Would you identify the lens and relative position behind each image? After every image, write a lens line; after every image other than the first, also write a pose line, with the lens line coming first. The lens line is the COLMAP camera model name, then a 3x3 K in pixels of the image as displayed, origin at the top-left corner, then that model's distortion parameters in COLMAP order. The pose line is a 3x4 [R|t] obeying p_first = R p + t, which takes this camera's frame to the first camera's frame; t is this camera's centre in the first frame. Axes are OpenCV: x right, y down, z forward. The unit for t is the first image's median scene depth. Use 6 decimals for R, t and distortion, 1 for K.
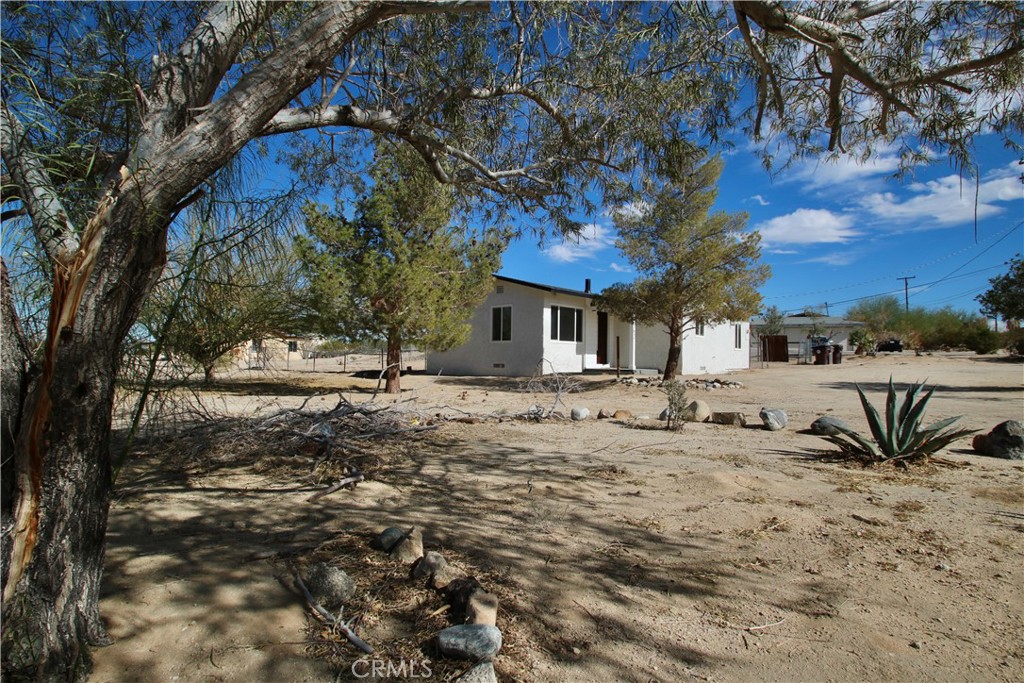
lens RADIAL K [[532.3, 0, 512.5], [0, 532.3, 344.2], [0, 0, 1]] dist [0.002035, 0.000097]
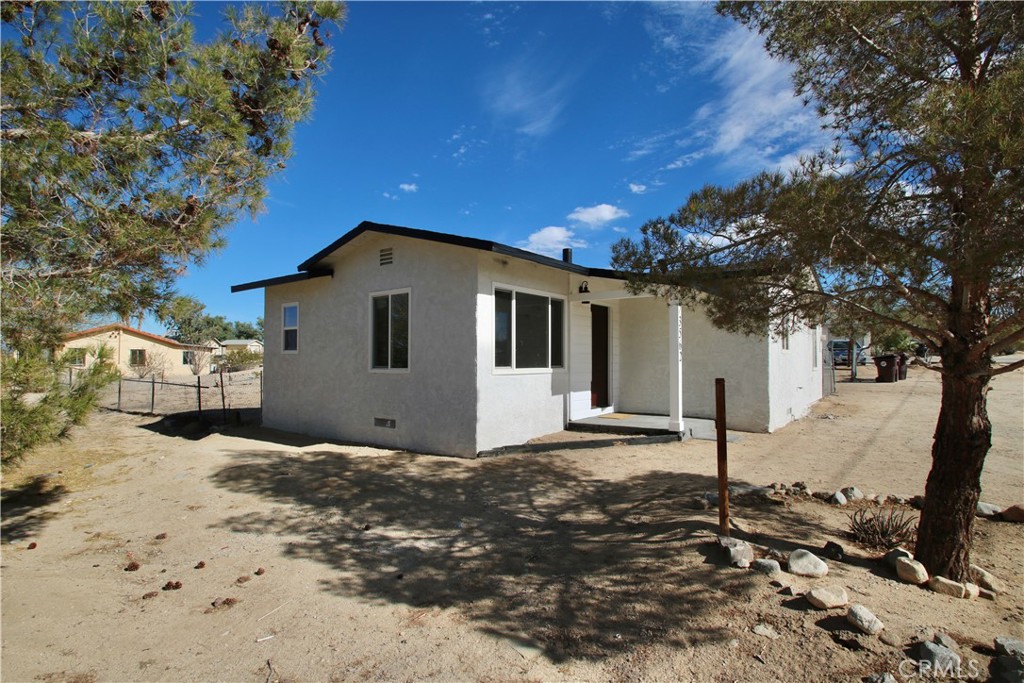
lens RADIAL K [[532.3, 0, 510.6], [0, 532.3, 344.7], [0, 0, 1]] dist [0.002035, 0.000097]
pose [[0.997555, -0.011922, 0.068860, 0.051392], [0.012276, 0.999913, -0.004730, -0.023713], [-0.068798, 0.005563, 0.997615, 0.534320]]
